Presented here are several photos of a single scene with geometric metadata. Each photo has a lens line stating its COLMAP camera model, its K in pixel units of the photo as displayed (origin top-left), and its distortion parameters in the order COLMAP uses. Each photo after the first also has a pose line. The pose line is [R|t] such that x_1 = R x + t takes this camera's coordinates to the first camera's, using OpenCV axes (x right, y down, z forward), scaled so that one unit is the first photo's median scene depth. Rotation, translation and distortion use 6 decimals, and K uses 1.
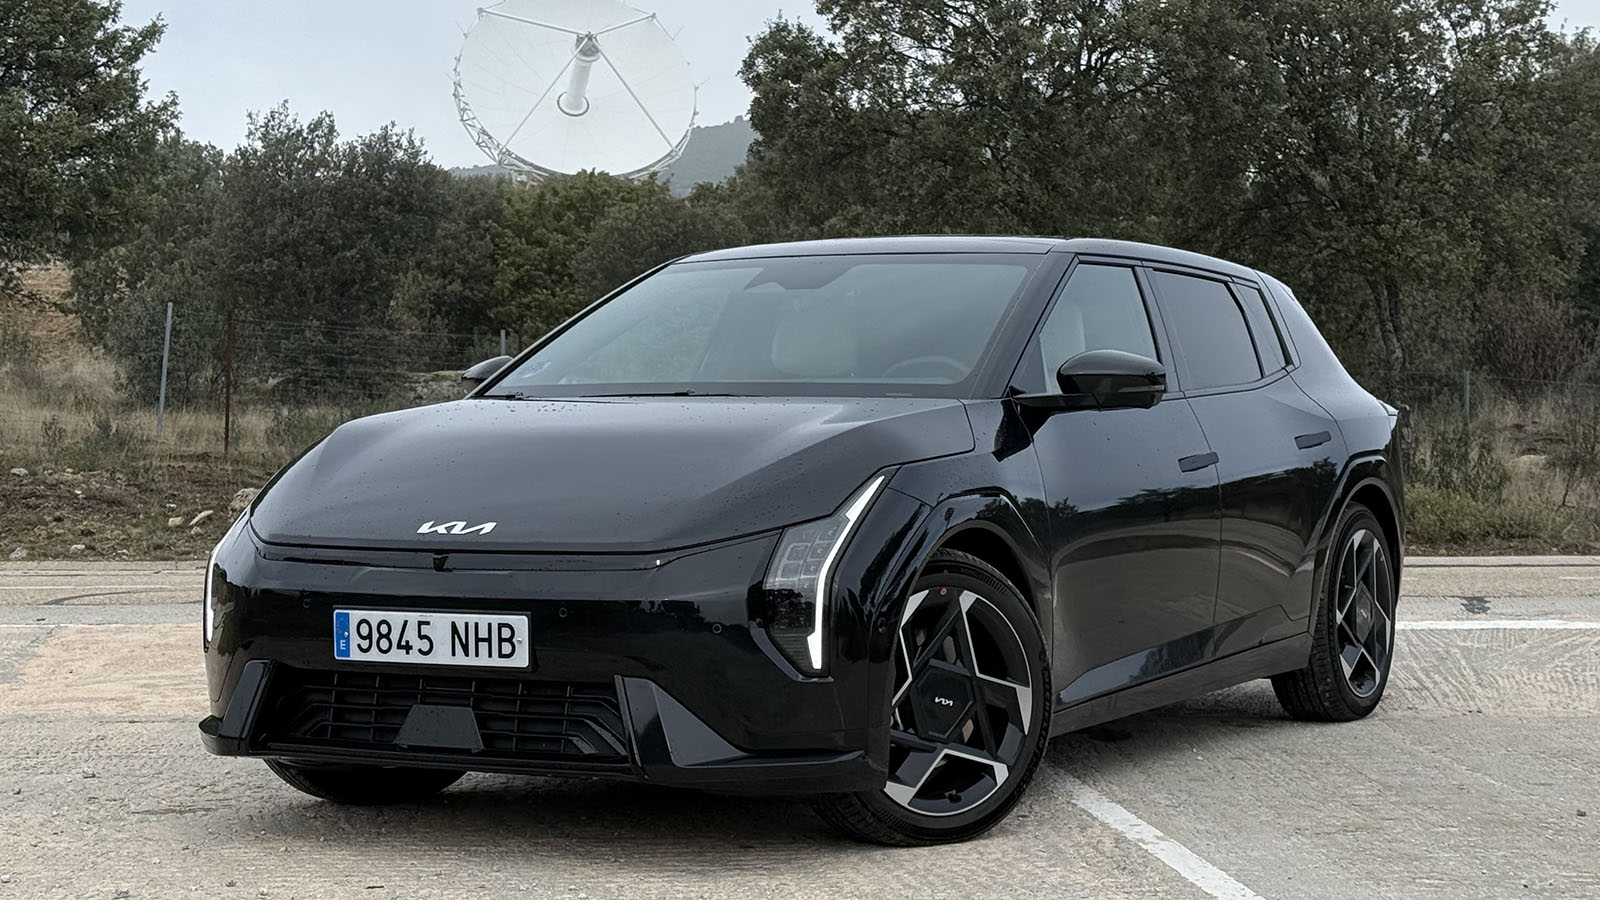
lens RADIAL K [[3026.7, 0, 800.0], [0, 3026.7, 450.0], [0, 0, 1]] dist [-0.100810, -0.015703]
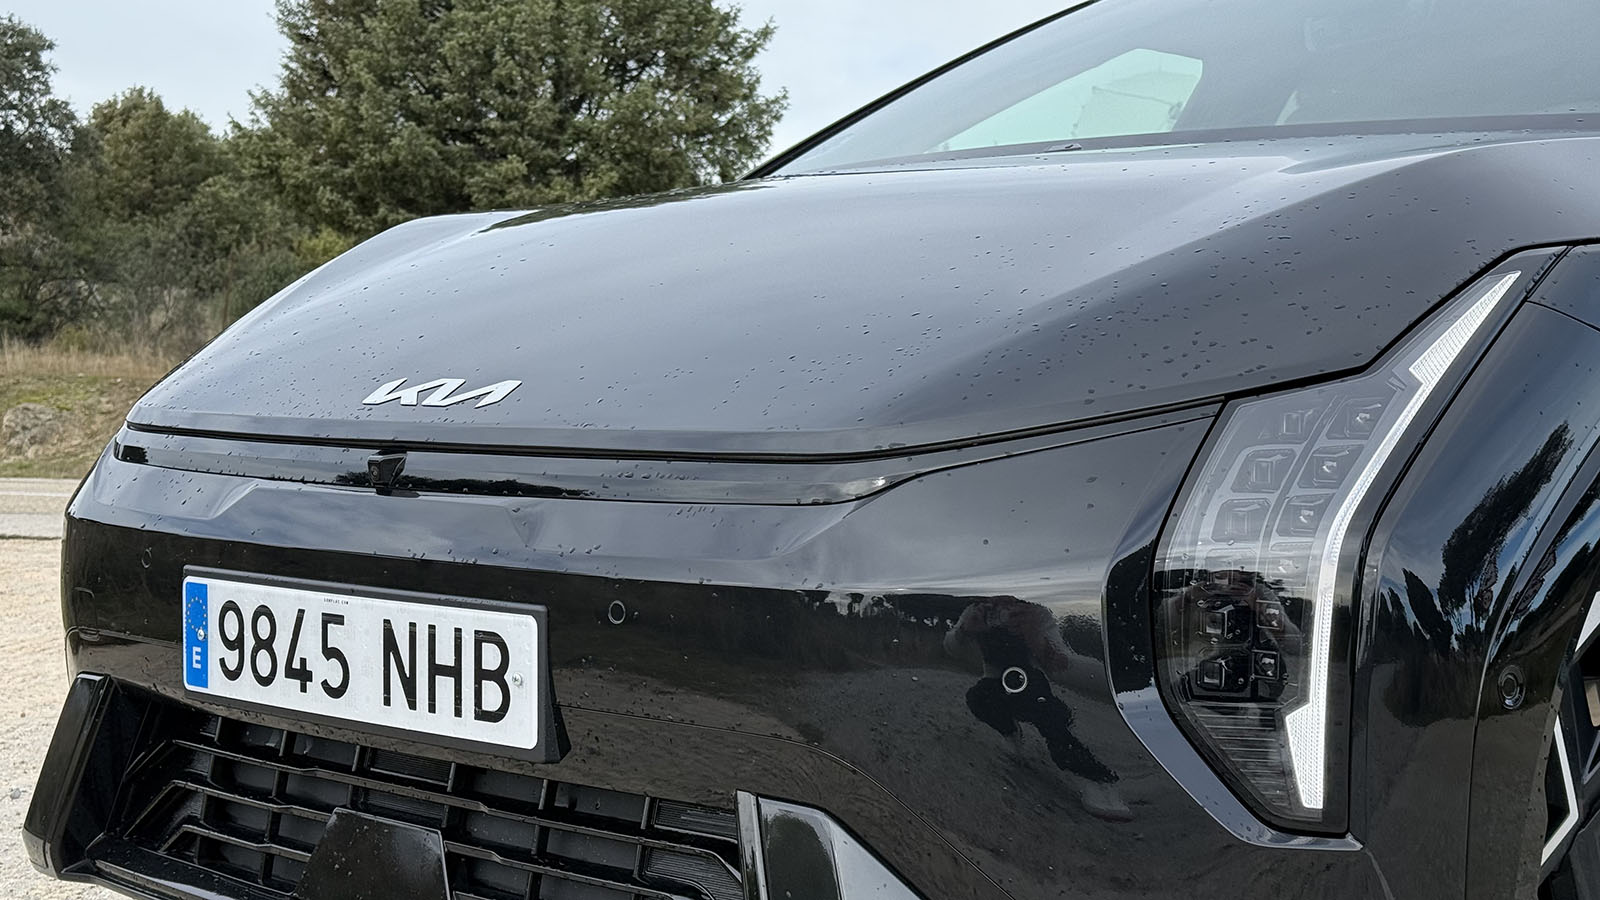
lens RADIAL K [[2195.7, 0, 800.0], [0, 2195.7, 450.0], [0, 0, 1]] dist [0.124530, -0.004191]
pose [[0.972016, 0.025006, -0.233579, 0.006692], [-0.021242, 0.999601, 0.018618, 0.027167], [0.233951, -0.013135, 0.972160, 0.717384]]
